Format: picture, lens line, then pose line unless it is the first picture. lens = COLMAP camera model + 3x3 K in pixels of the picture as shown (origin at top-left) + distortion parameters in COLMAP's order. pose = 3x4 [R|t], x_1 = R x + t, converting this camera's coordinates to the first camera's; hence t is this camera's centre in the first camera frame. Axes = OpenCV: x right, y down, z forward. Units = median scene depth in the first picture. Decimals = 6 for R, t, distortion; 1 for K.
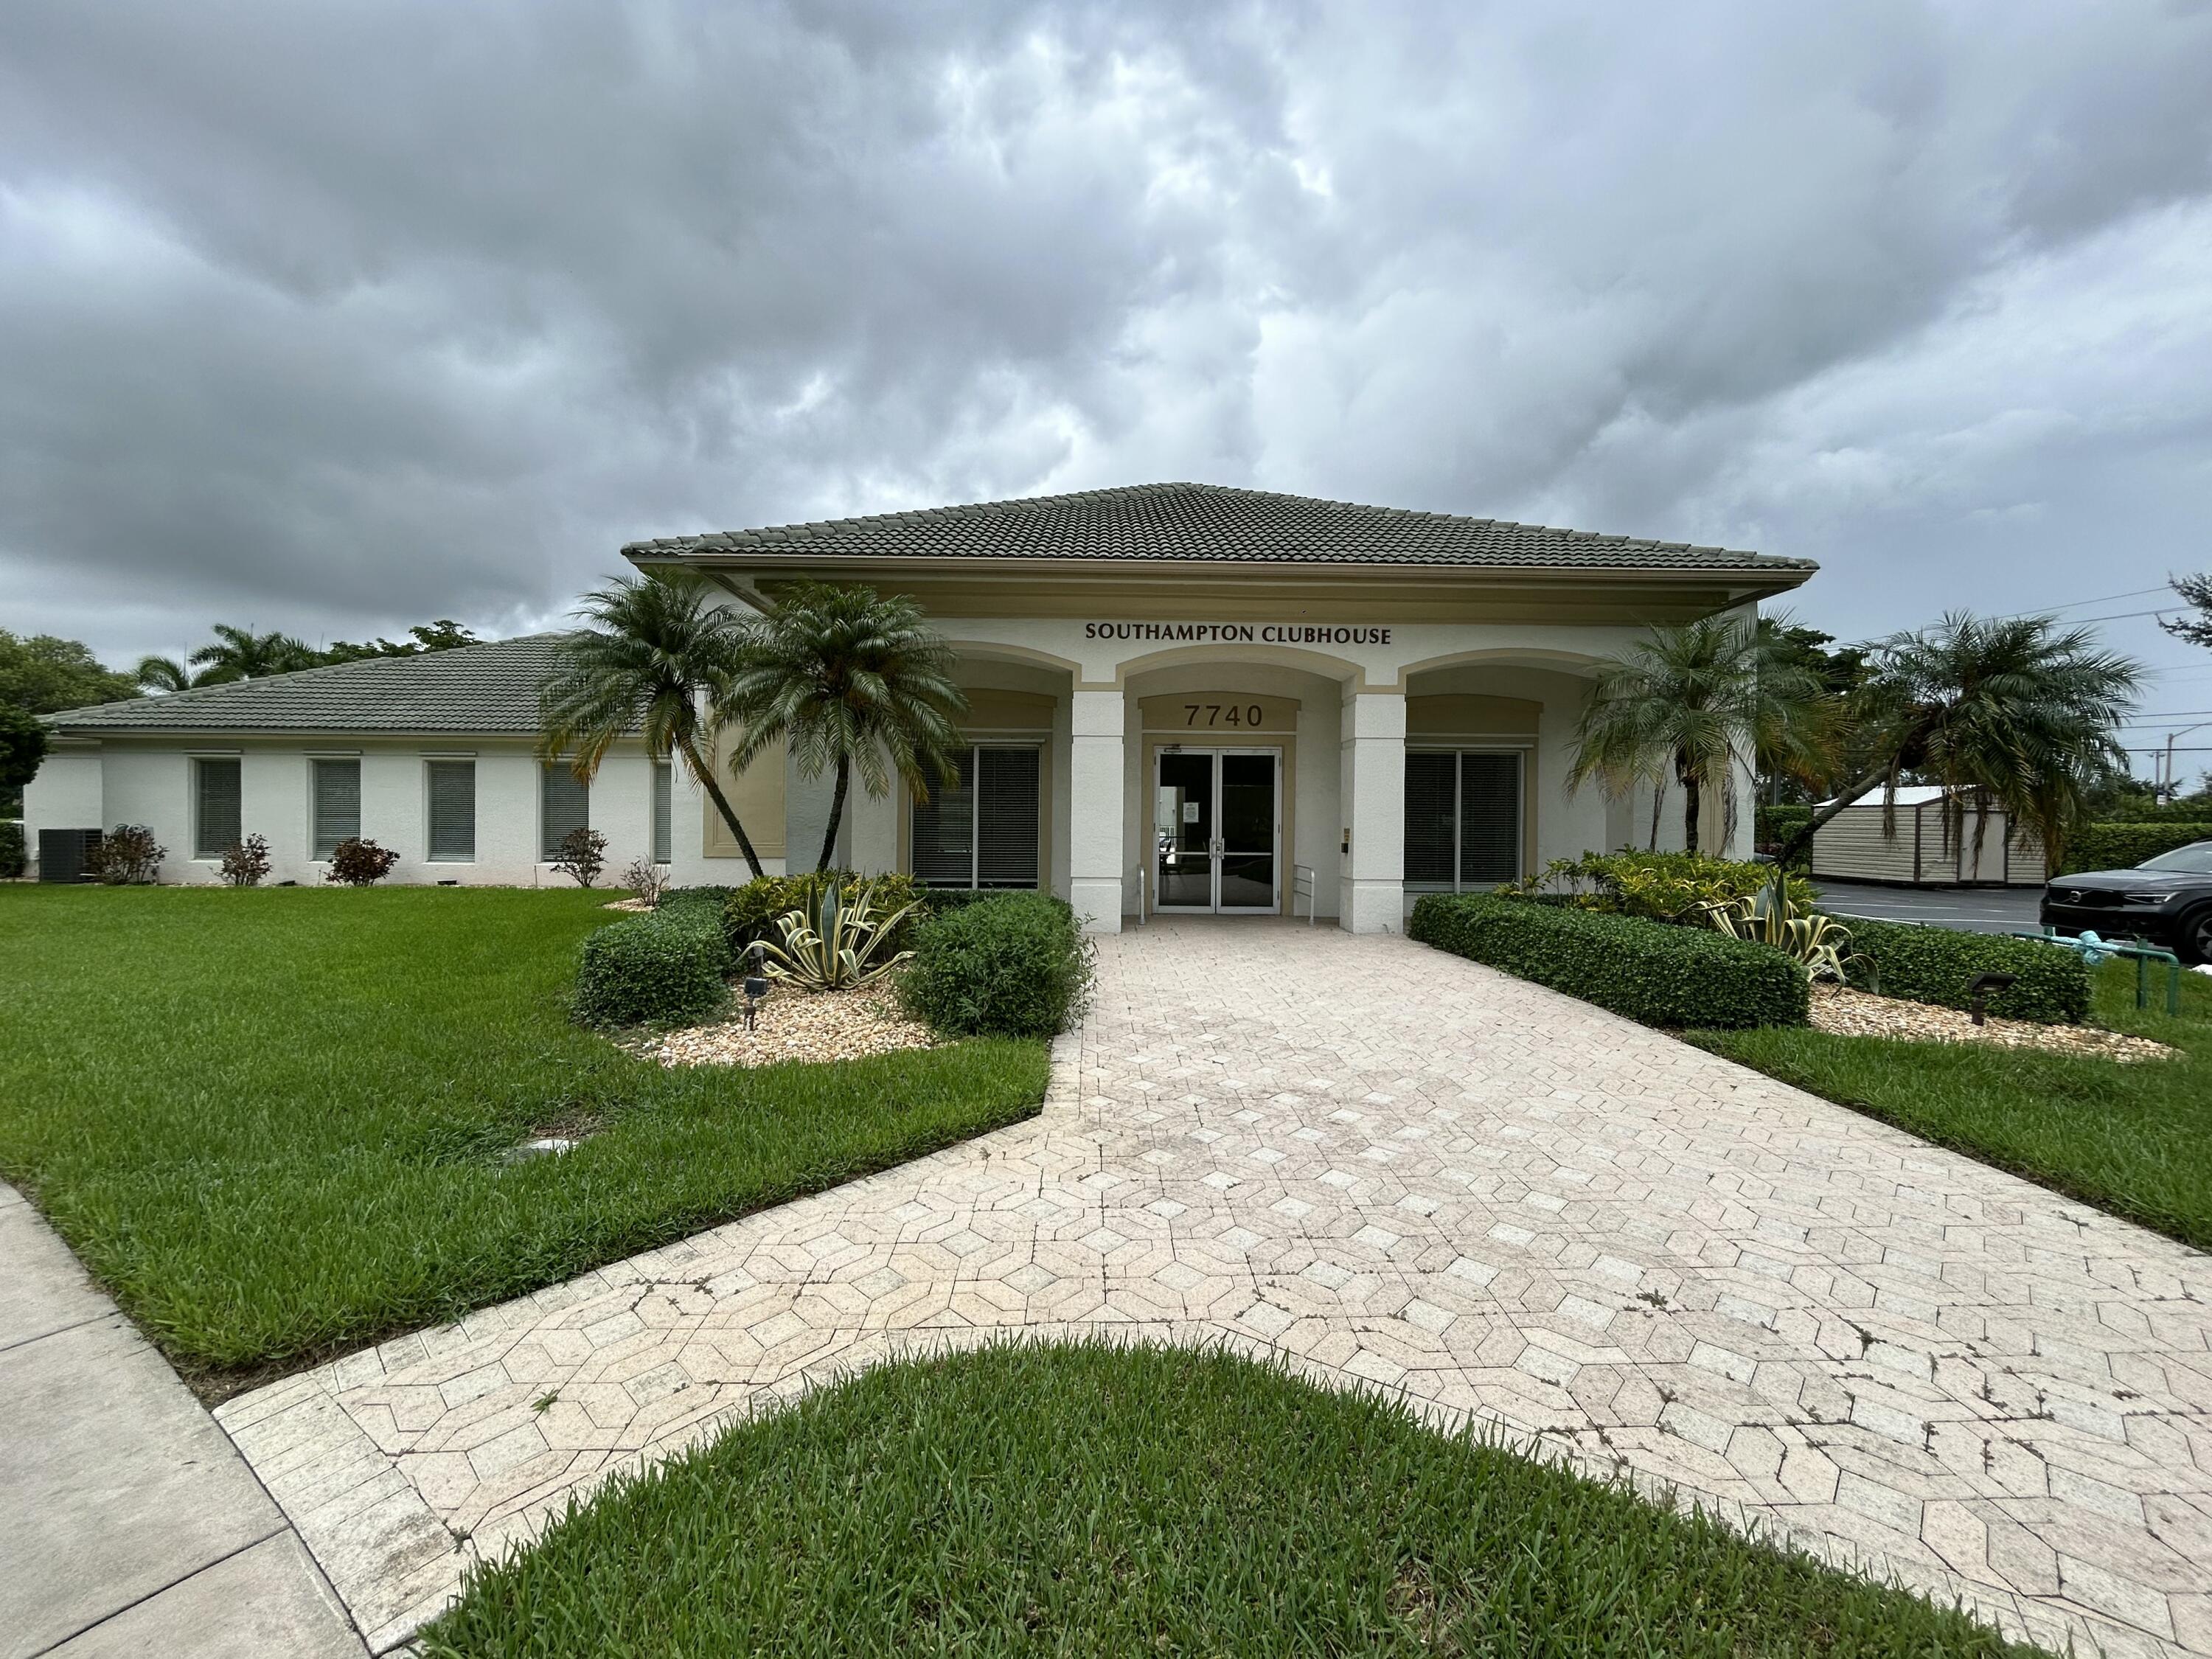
lens RADIAL K [[895.6, 0, 1114.0], [0, 895.6, 837.9], [0, 0, 1]] dist [0.008173, -0.000194]
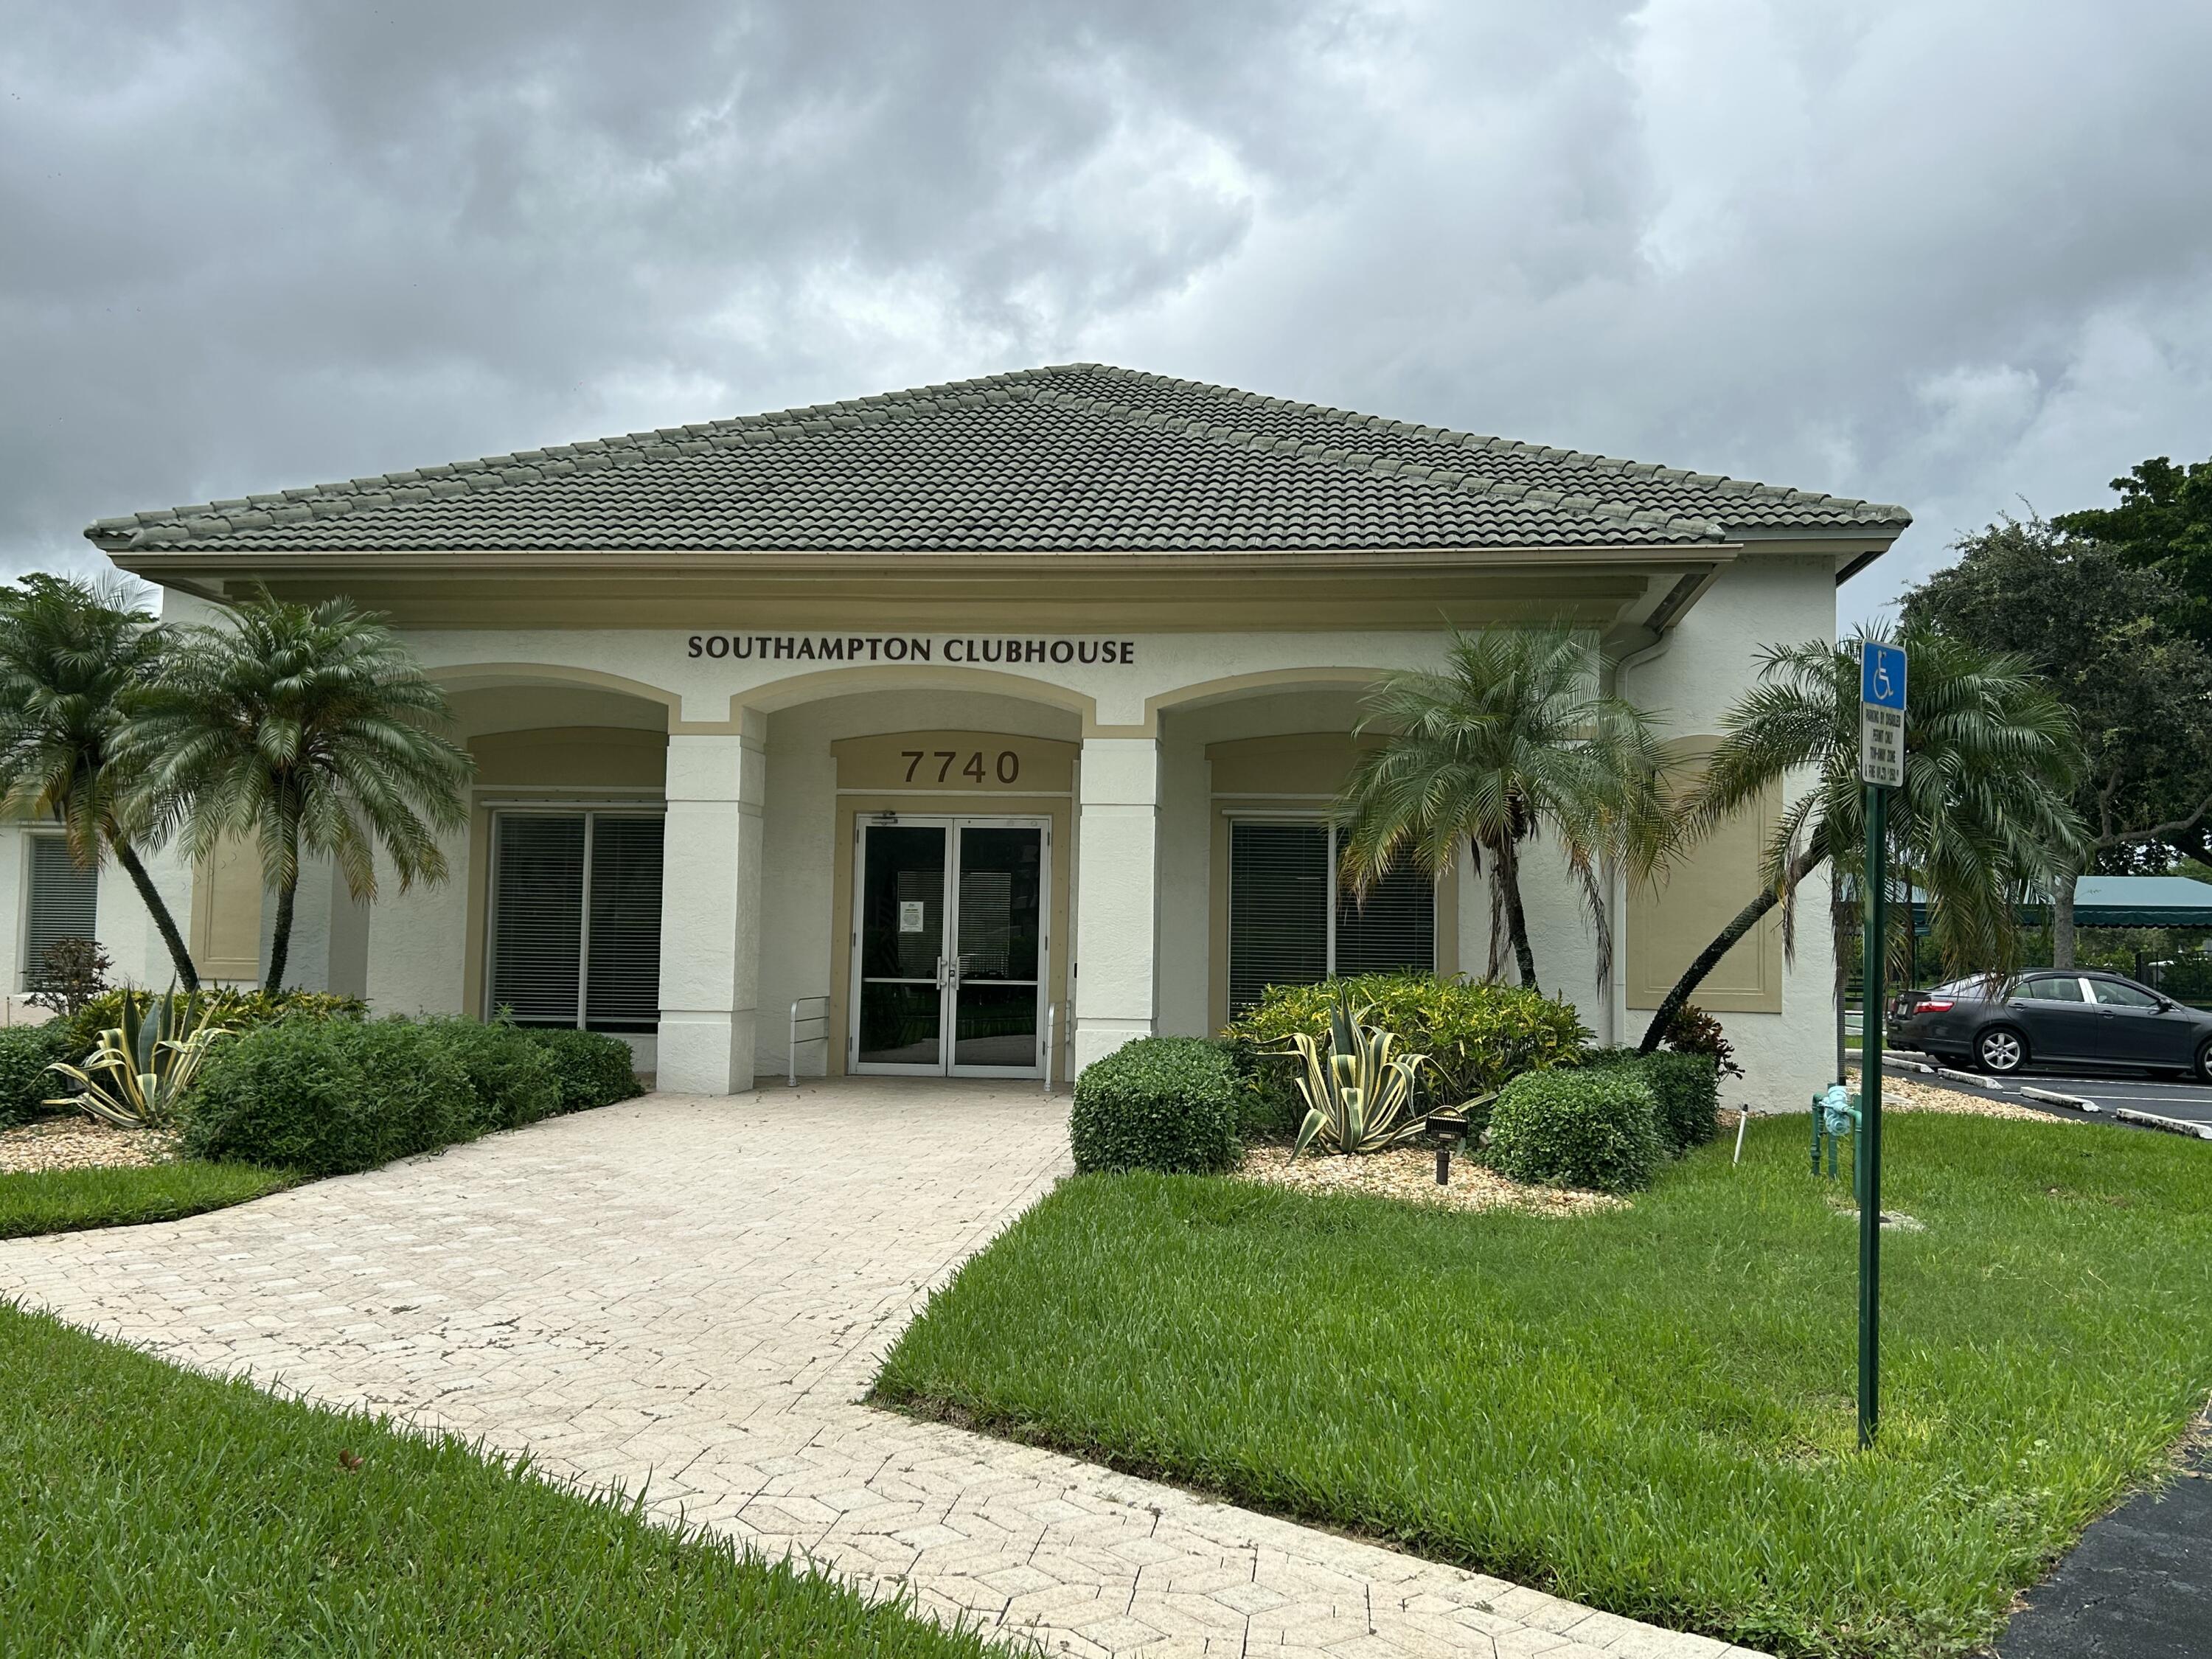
lens RADIAL K [[1855.2, 0, 1114.5], [0, 1855.2, 818.5], [0, 0, 1]] dist [0.060903, -0.020449]
pose [[0.991335, 0.003655, -0.131305, 0.475113], [-0.015719, 0.995730, -0.090962, 0.023080], [0.130412, 0.092238, 0.987160, -0.347427]]
